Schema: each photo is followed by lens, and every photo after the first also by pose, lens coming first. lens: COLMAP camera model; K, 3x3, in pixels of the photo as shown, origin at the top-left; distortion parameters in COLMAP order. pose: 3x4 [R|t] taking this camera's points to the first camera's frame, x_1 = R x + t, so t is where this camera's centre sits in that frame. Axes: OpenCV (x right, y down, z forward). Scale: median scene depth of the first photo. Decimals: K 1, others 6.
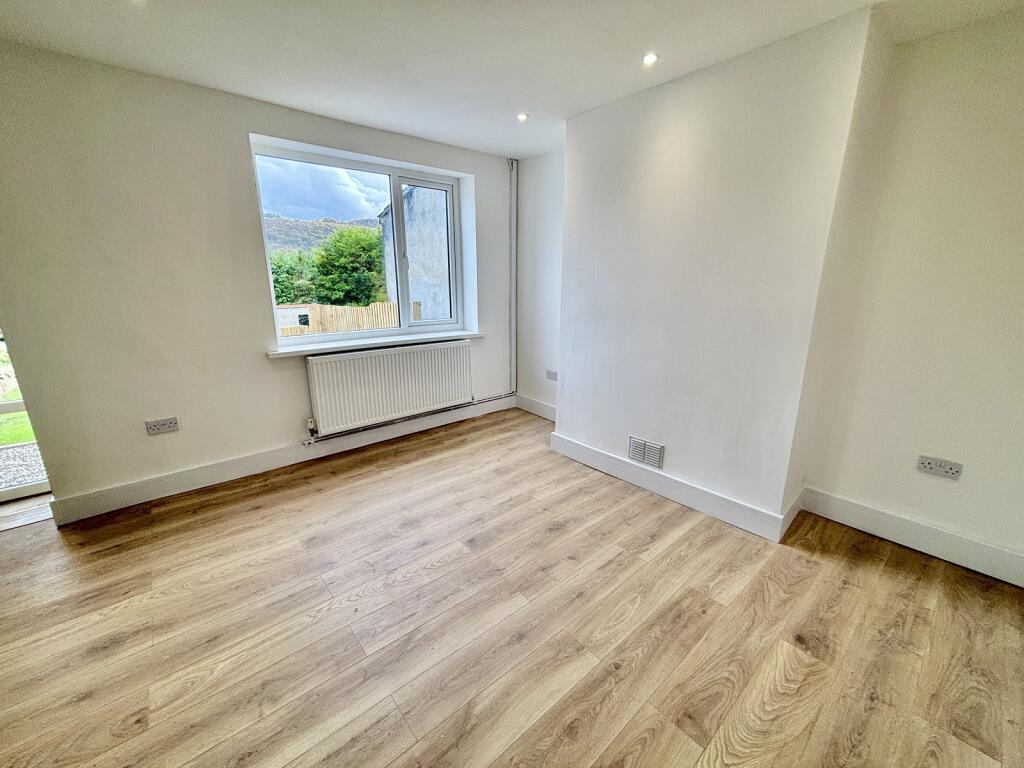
lens RADIAL K [[412.2, 0, 511.3], [0, 412.2, 381.4], [0, 0, 1]] dist [0.001290, -0.000141]
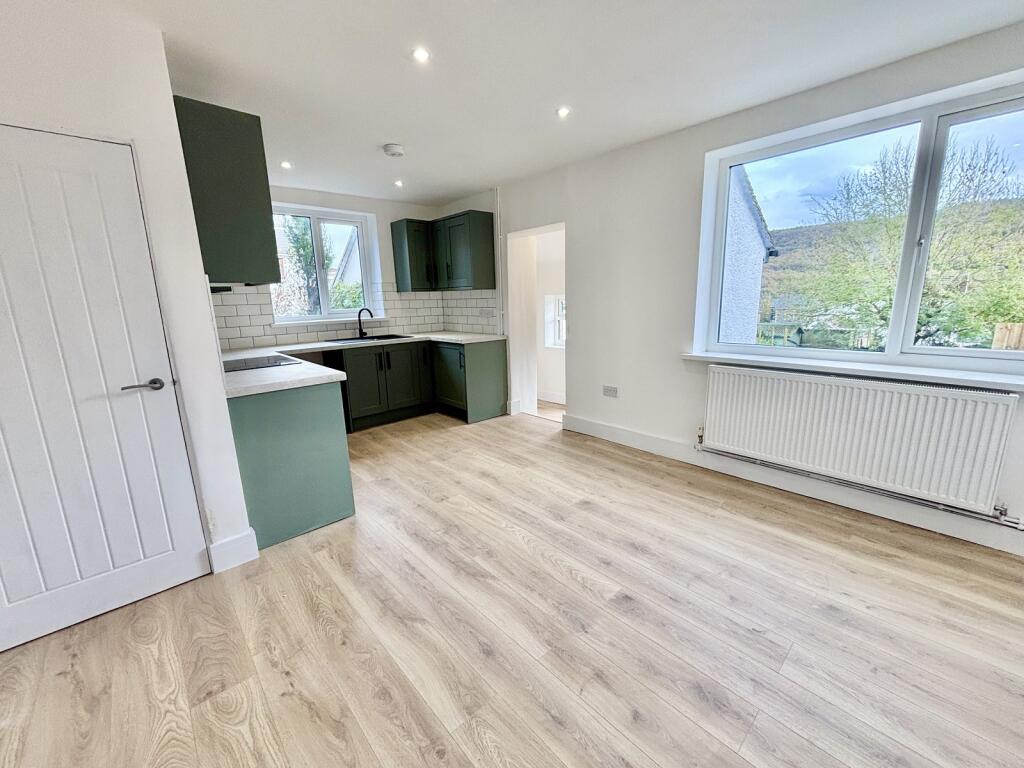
lens RADIAL K [[412.2, 0, 511.3], [0, 412.2, 381.4], [0, 0, 1]] dist [0.001290, -0.000141]
pose [[0.040463, 0.196789, -0.979611, 0.568491], [-0.225156, 0.956993, 0.182945, -0.114054], [0.973482, 0.213163, 0.083031, 0.570697]]
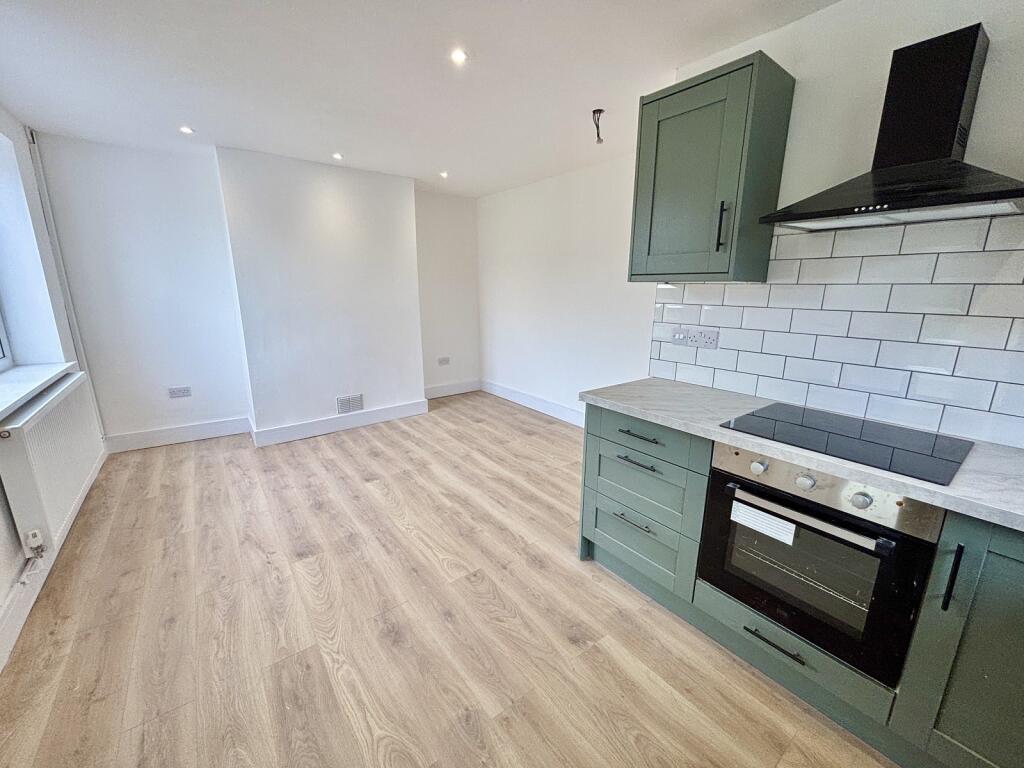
lens RADIAL K [[406.7, 0, 512.0], [0, 406.7, 384.0], [0, 0, 1]] dist [-0.013072, -0.000019]
pose [[0.053116, -0.232908, 0.971047, -1.208256], [0.241561, 0.946536, 0.213816, -0.078730], [-0.968931, 0.223210, 0.106537, 0.299449]]
